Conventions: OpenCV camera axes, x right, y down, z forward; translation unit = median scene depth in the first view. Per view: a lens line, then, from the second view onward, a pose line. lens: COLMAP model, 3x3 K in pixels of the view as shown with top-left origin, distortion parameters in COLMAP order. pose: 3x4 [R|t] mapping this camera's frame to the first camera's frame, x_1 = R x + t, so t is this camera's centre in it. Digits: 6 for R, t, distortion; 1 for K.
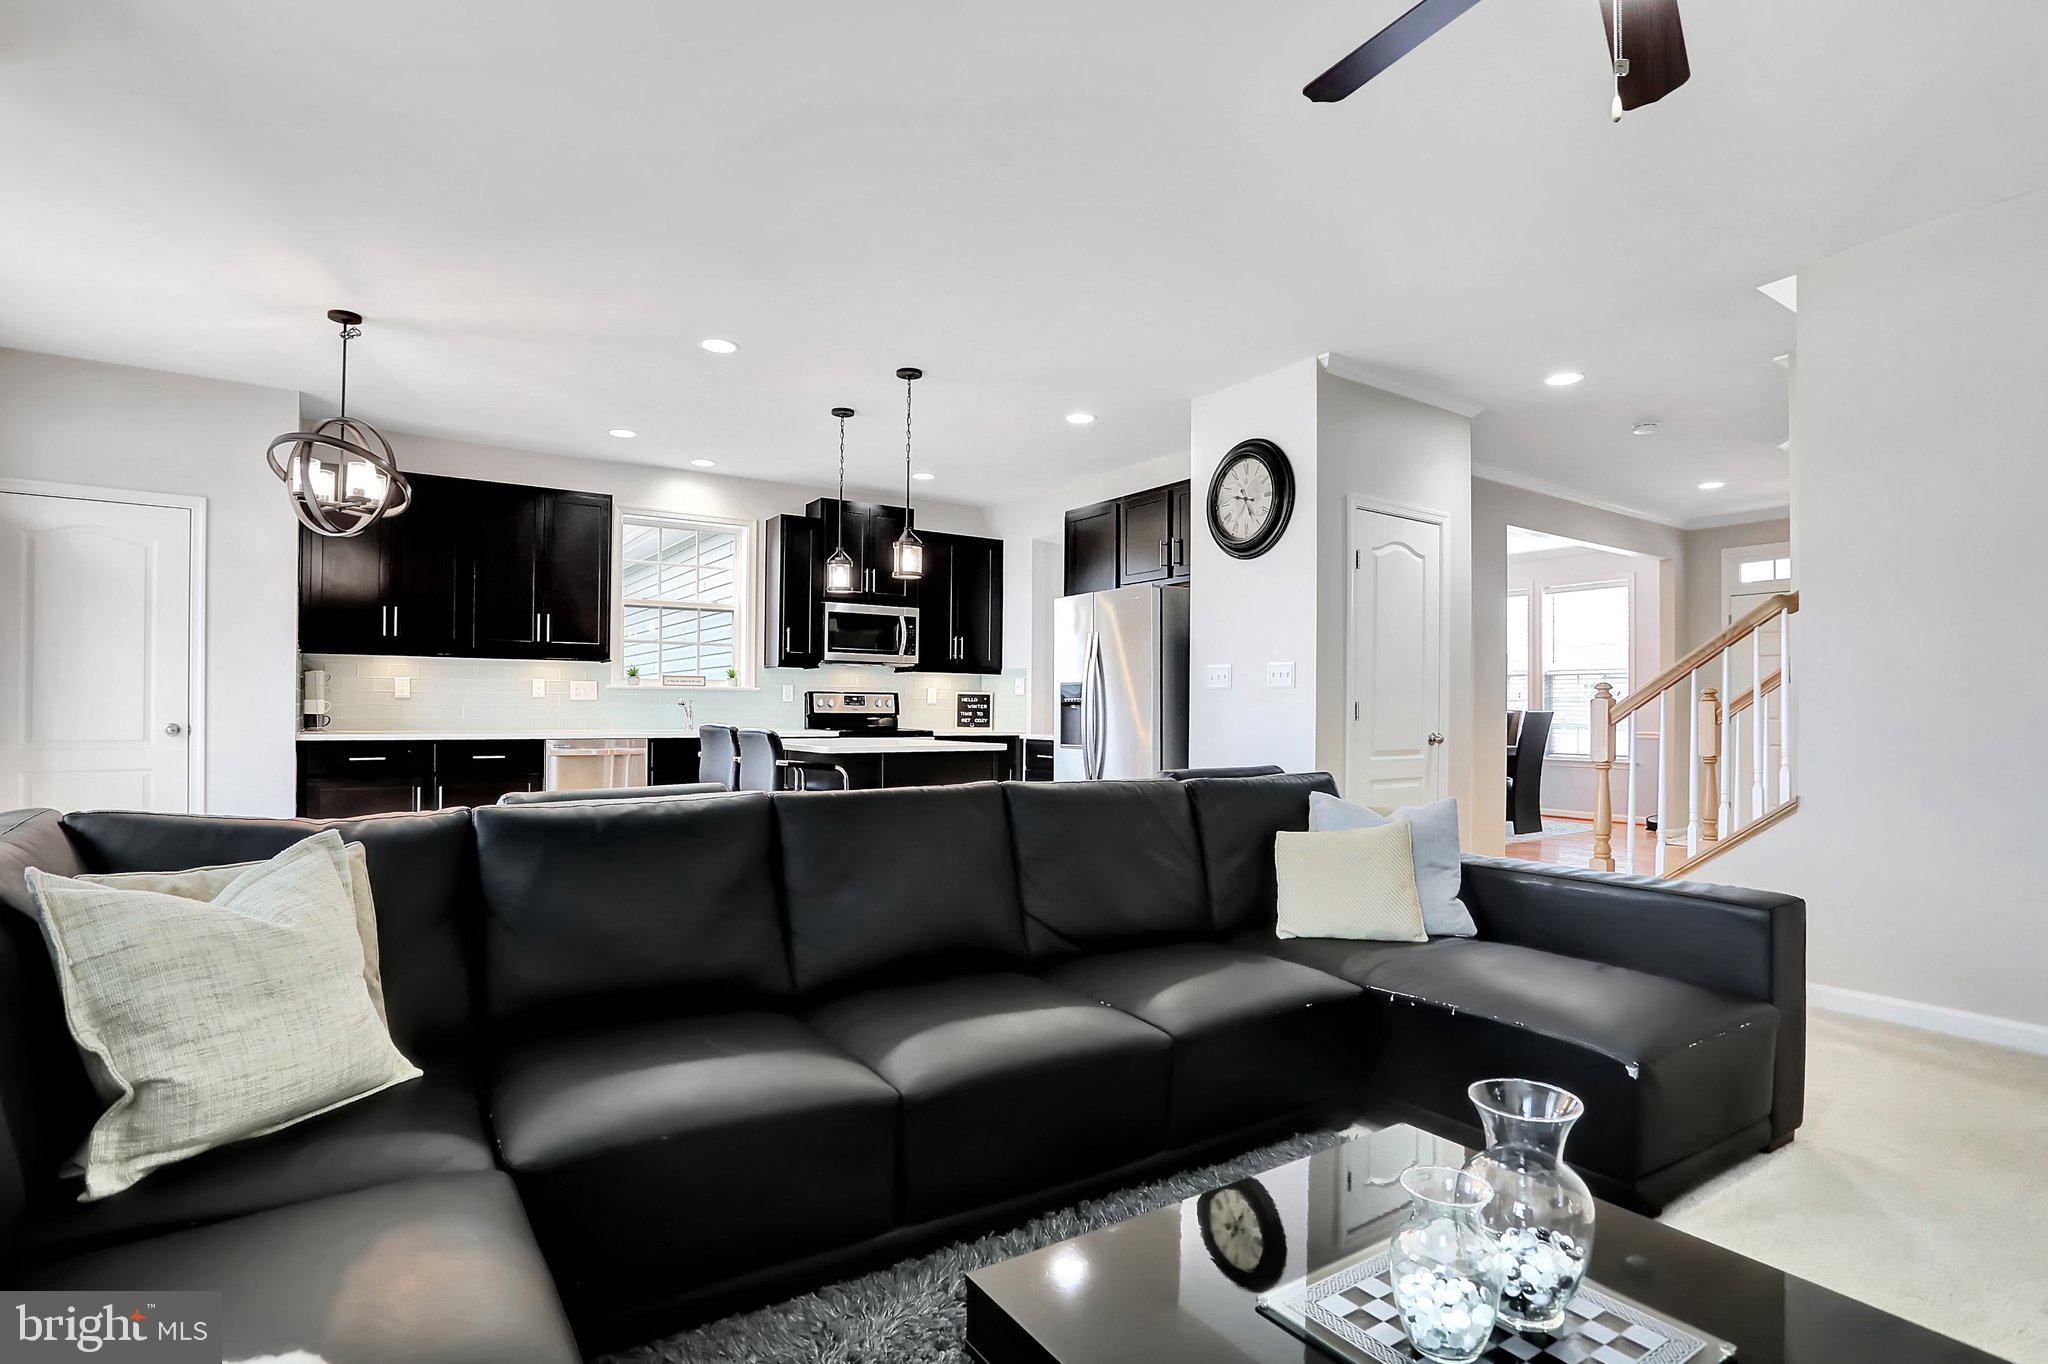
lens RADIAL K [[1005.9, 0, 1028.2], [0, 1005.9, 695.2], [0, 0, 1]] dist [0.000426, 0.000190]
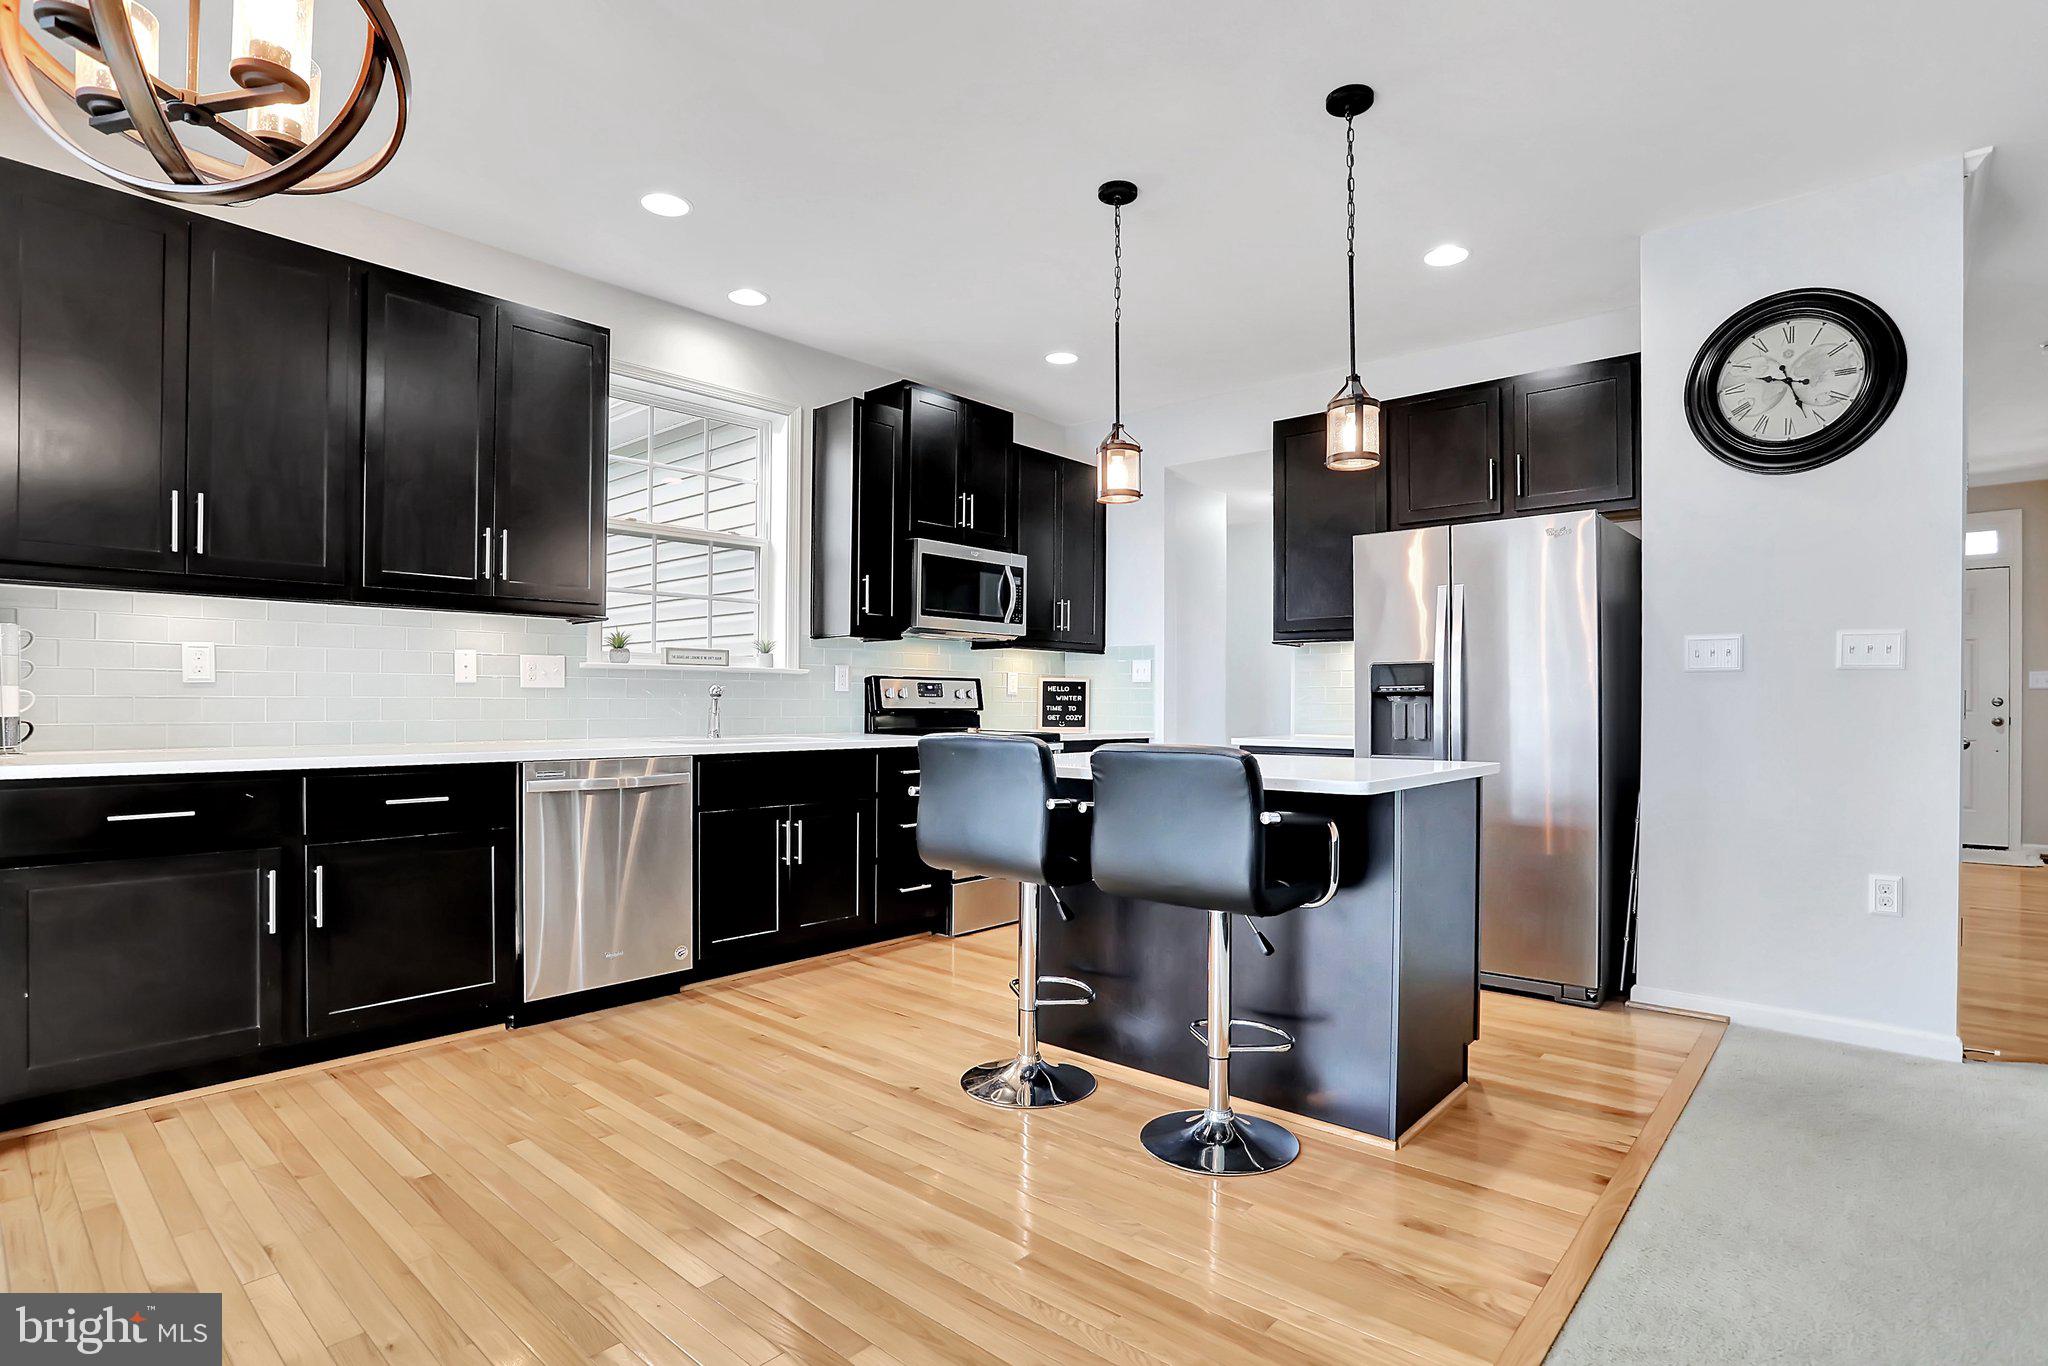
lens RADIAL K [[1005.9, 0, 1021.1], [0, 1005.9, 690.0], [0, 0, 1]] dist [0.000426, 0.000190]
pose [[0.966779, 0.002607, 0.255600, -0.299142], [-0.004121, 0.999977, 0.005390, 0.001673], [-0.255580, -0.006265, 0.966768, 0.350282]]
